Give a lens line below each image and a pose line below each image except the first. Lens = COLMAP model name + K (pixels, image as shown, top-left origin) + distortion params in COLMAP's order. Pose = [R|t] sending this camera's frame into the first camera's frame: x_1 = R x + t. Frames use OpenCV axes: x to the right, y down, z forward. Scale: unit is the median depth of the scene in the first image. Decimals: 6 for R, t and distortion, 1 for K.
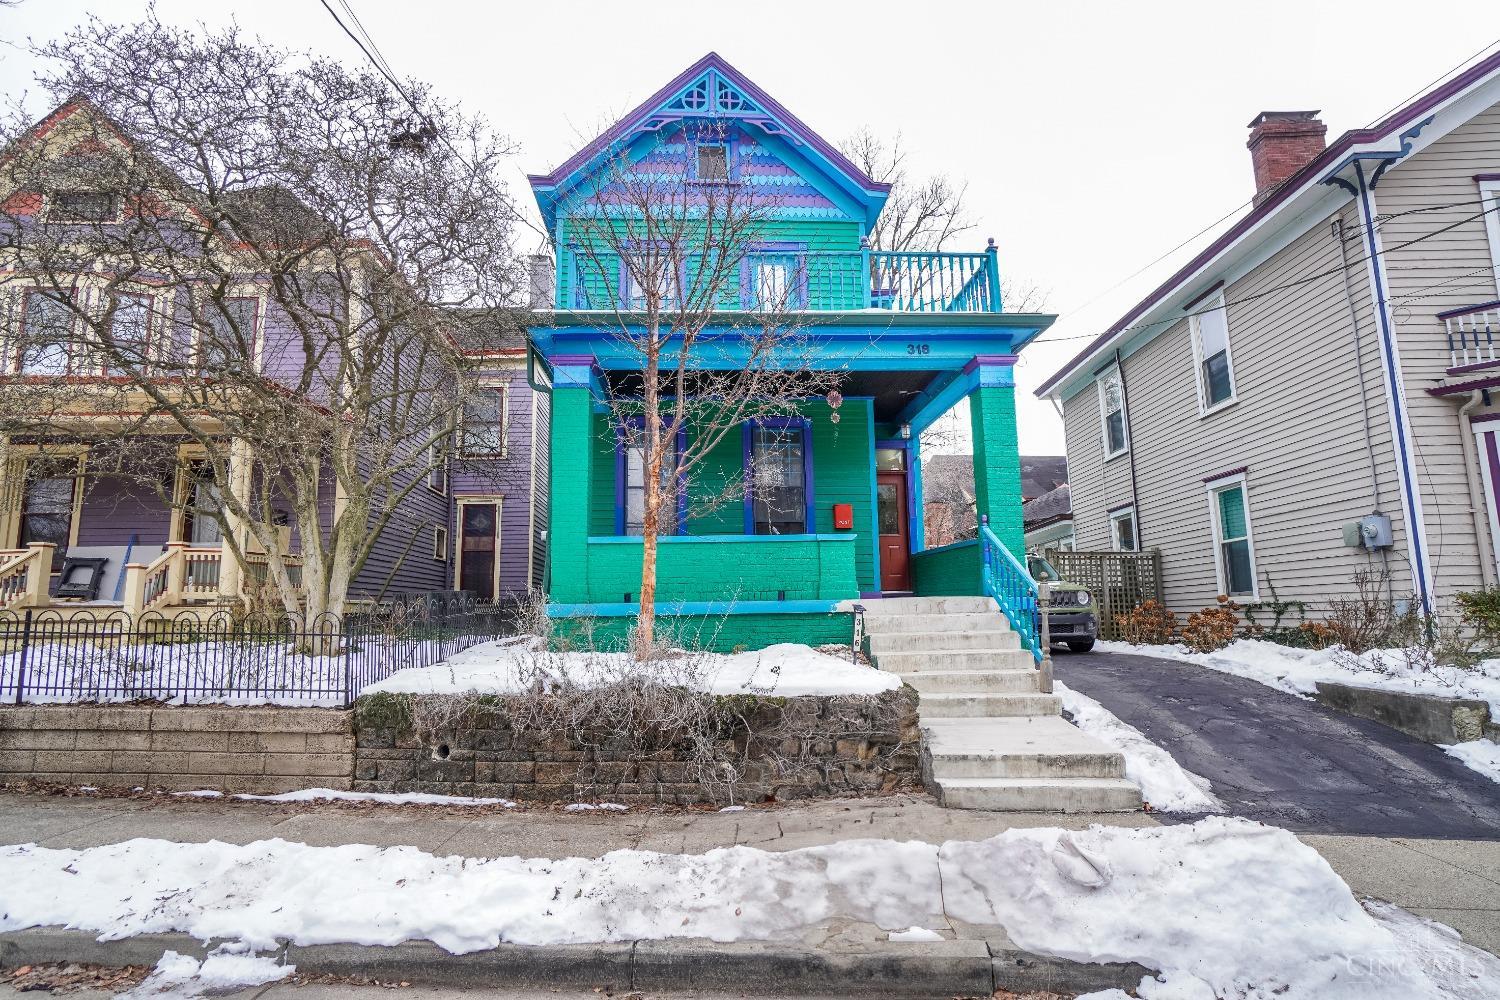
lens RADIAL K [[763.5, 0, 750.0], [0, 763.5, 500.0], [0, 0, 1]] dist [-0.024927, 0.001075]
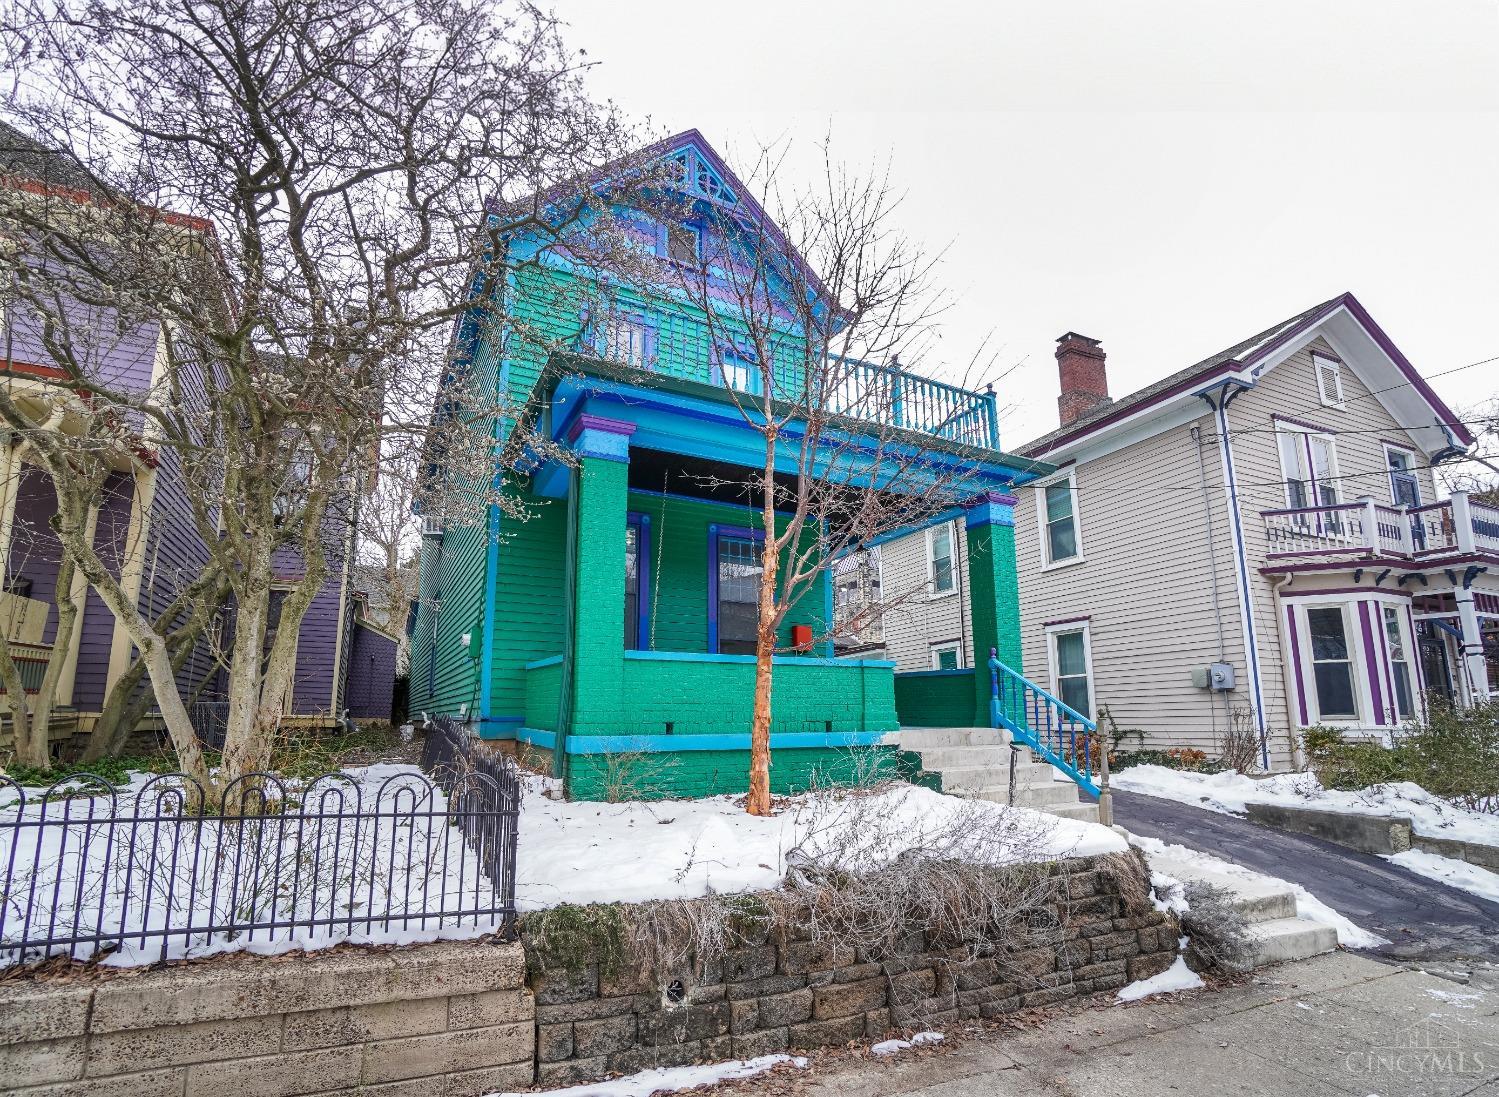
lens RADIAL K [[705.0, 0, 748.8], [0, 705.0, 595.3], [0, 0, 1]] dist [-0.059189, 0.016406]
pose [[0.911175, 0.083898, 0.403388, -0.368897], [-0.072478, 0.996420, -0.043524, 0.013969], [-0.405595, 0.010421, 0.913993, 0.269730]]
